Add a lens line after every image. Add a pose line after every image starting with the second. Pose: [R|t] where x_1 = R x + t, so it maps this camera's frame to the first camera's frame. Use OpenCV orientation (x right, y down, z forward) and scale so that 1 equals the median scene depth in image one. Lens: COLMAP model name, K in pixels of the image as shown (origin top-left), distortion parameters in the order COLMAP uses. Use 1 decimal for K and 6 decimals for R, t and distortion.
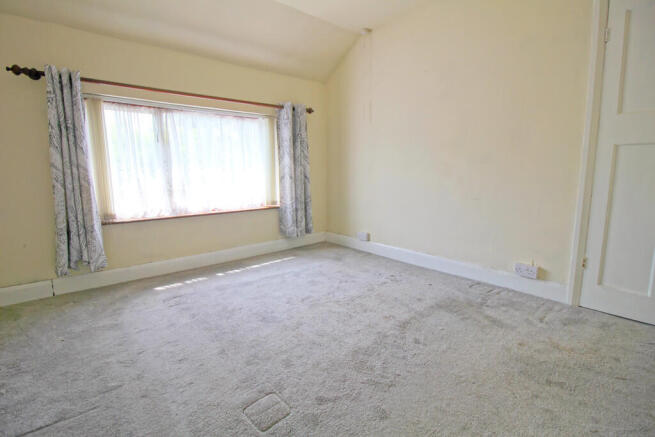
lens RADIAL K [[301.0, 0, 329.4], [0, 301.0, 215.3], [0, 0, 1]] dist [-0.016393, -0.001849]
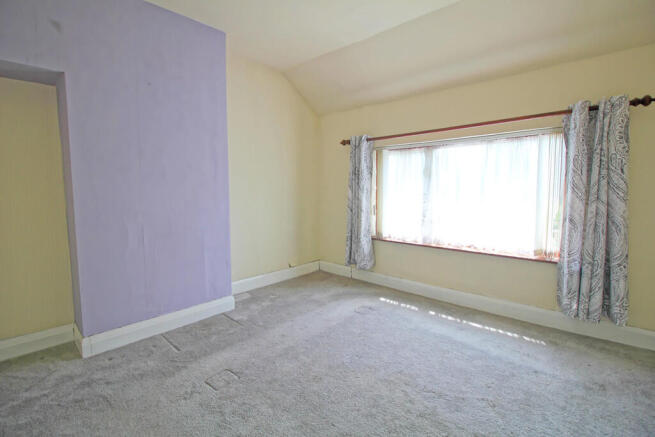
lens RADIAL K [[301.0, 0, 329.3], [0, 301.0, 217.1], [0, 0, 1]] dist [-0.016393, -0.001849]
pose [[0.118661, 0.096287, -0.988255, 0.521101], [-0.144485, 0.986368, 0.078755, -0.133787], [0.982366, 0.133443, 0.130955, 0.524551]]
